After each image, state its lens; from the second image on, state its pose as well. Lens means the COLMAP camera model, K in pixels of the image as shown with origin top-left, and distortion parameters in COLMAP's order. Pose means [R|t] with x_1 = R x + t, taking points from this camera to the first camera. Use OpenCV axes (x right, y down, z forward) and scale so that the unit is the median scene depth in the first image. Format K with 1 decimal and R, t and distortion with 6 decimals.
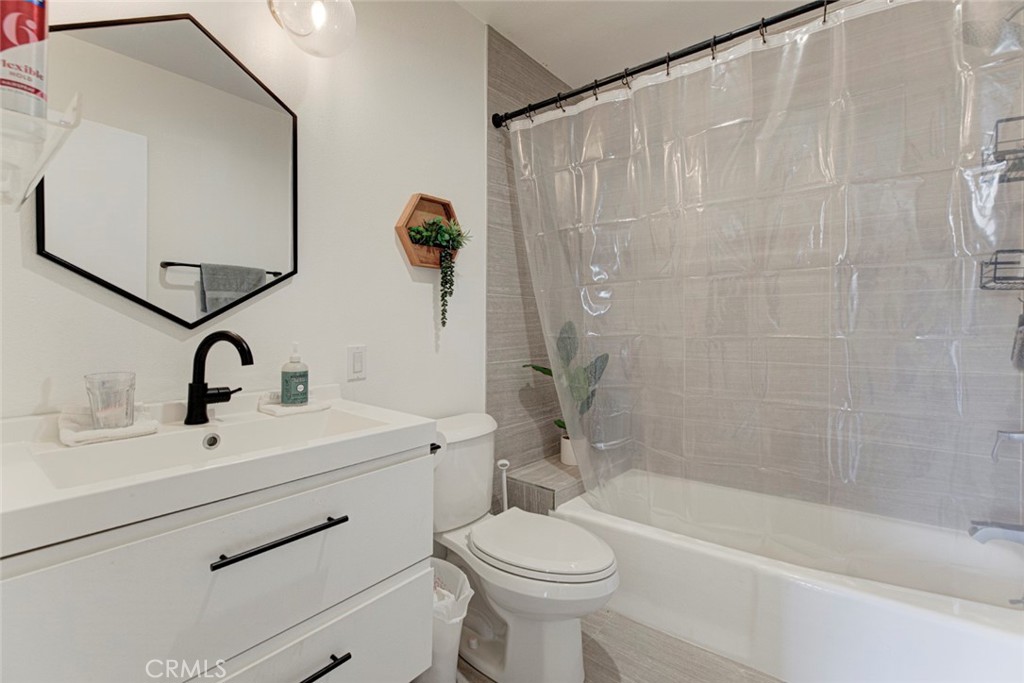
lens RADIAL K [[471.3, 0, 512.0], [0, 471.3, 341.5], [0, 0, 1]] dist [-0.002544, -0.000660]
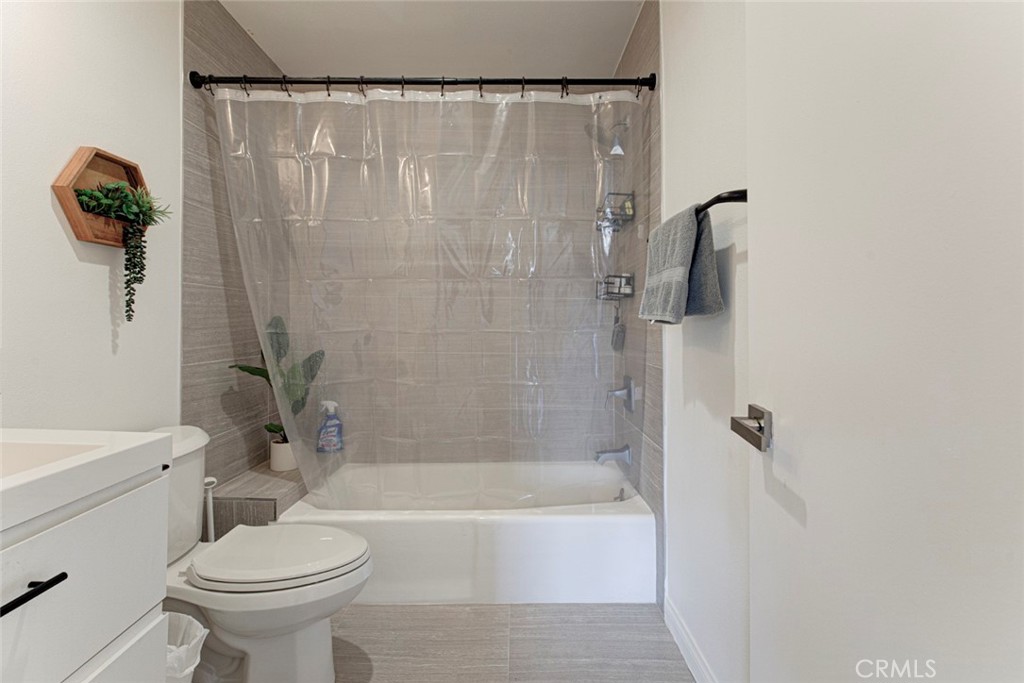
lens RADIAL K [[471.8, 0, 511.8], [0, 471.8, 333.2], [0, 0, 1]] dist [0.000724, -0.000038]
pose [[0.782078, -0.008975, 0.623116, -0.134710], [0.015000, 0.999878, -0.004425, 0.001494], [-0.623000, 0.012807, 0.782117, -0.018968]]
